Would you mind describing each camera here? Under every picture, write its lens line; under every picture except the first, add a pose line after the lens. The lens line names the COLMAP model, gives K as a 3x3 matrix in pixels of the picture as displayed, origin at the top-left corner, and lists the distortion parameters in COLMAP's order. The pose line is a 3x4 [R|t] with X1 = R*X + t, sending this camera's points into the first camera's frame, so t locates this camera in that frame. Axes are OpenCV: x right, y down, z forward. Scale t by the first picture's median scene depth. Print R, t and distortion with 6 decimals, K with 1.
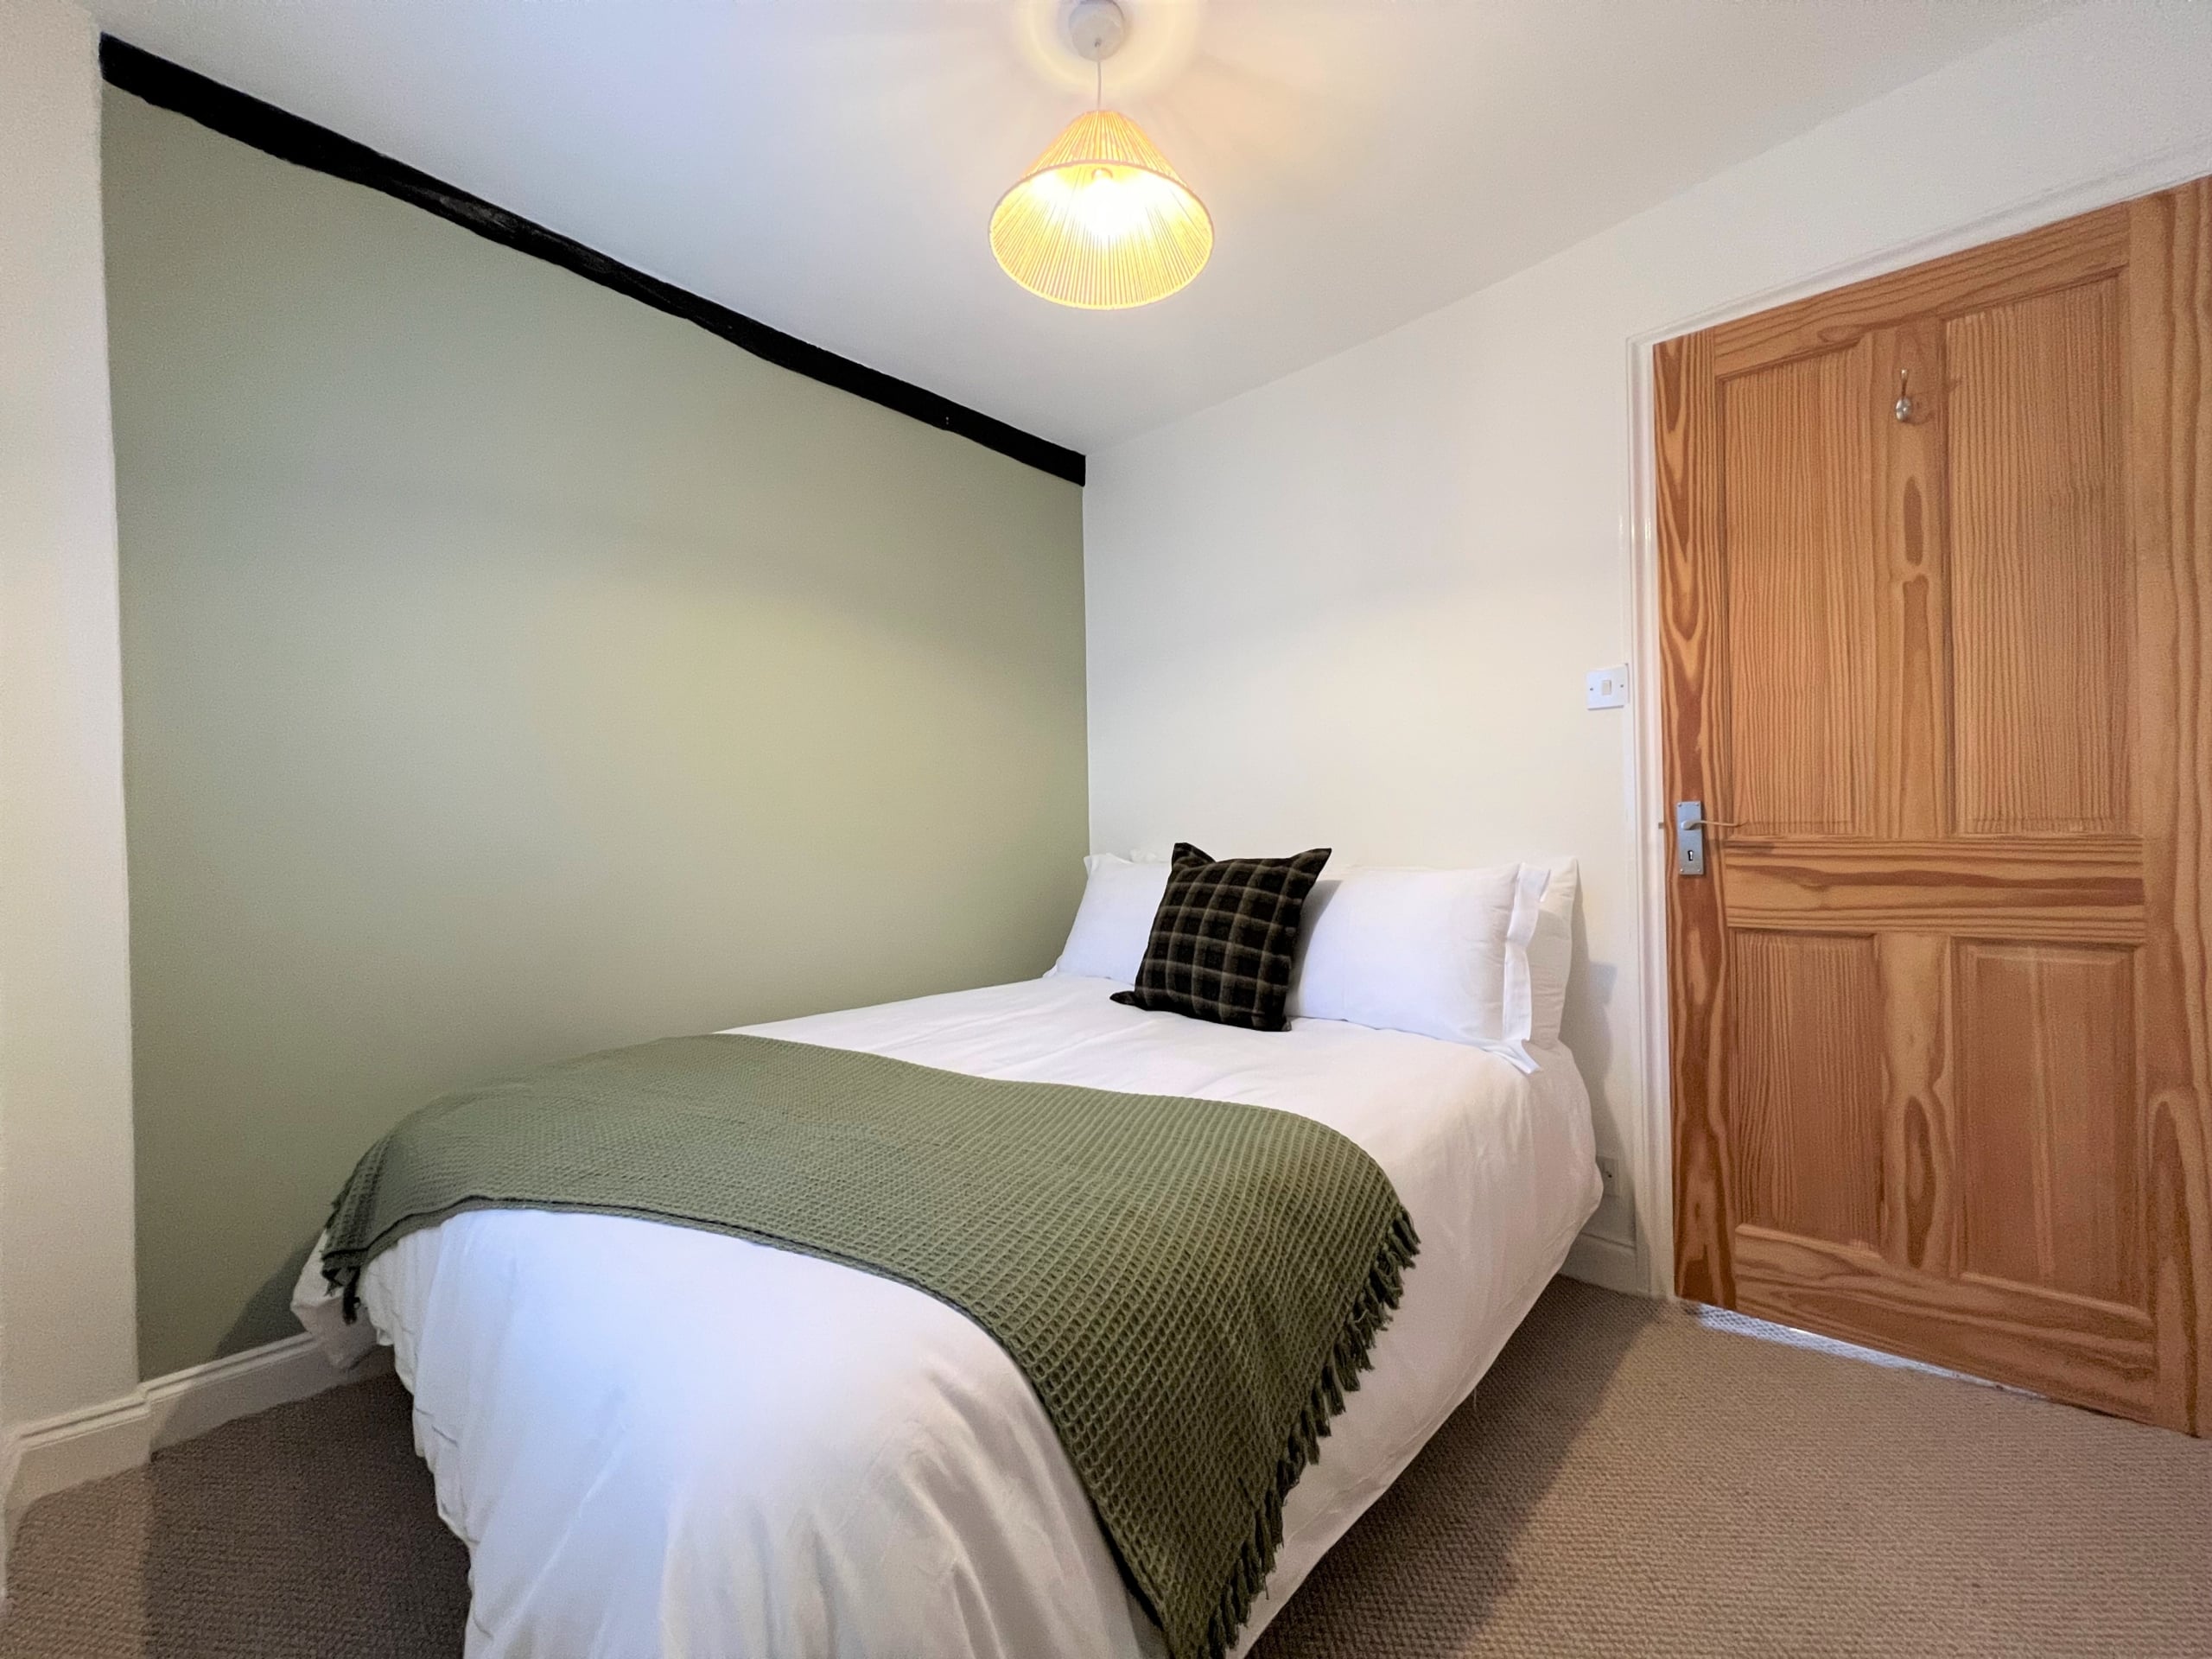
lens RADIAL K [[879.7, 0, 1099.2], [0, 879.7, 823.2], [0, 0, 1]] dist [0.000504, -0.000066]
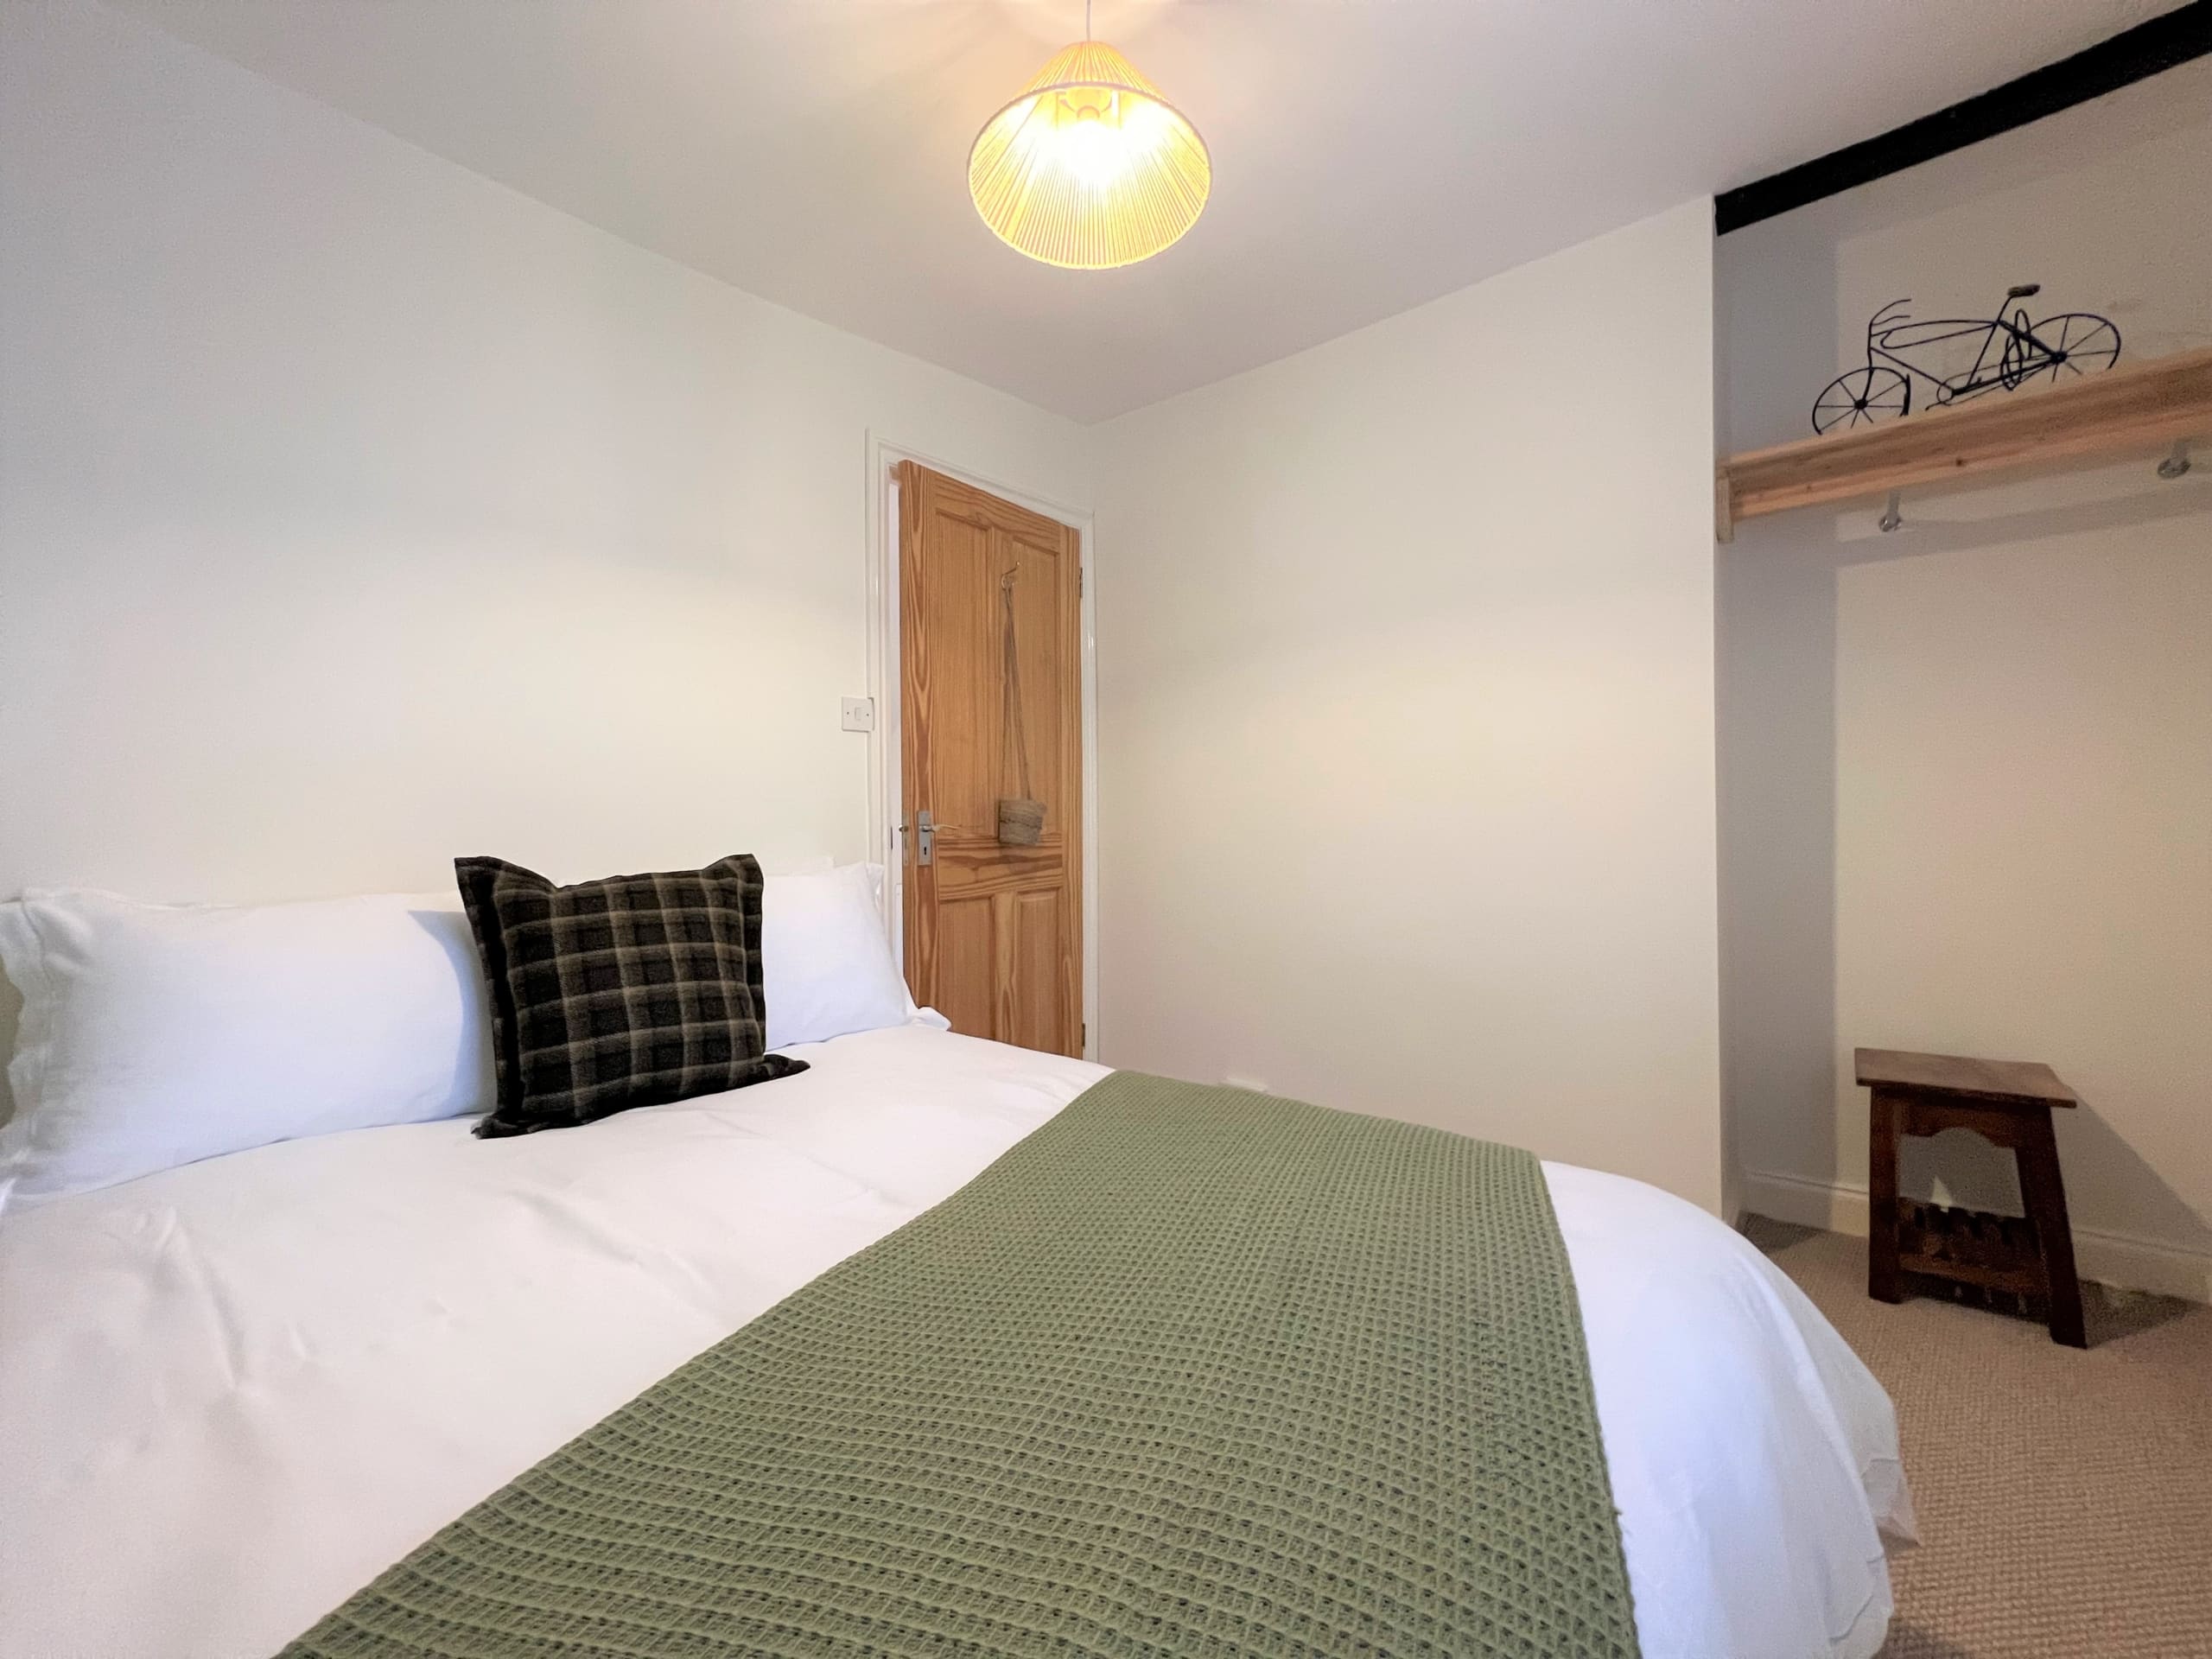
lens RADIAL K [[879.7, 0, 1099.2], [0, 879.7, 823.2], [0, 0, 1]] dist [0.000504, -0.000066]
pose [[-0.028790, 0.011094, 0.999524, -0.697041], [0.008116, 0.999908, -0.010865, 0.011511], [-0.999553, 0.007799, -0.028877, 0.783445]]
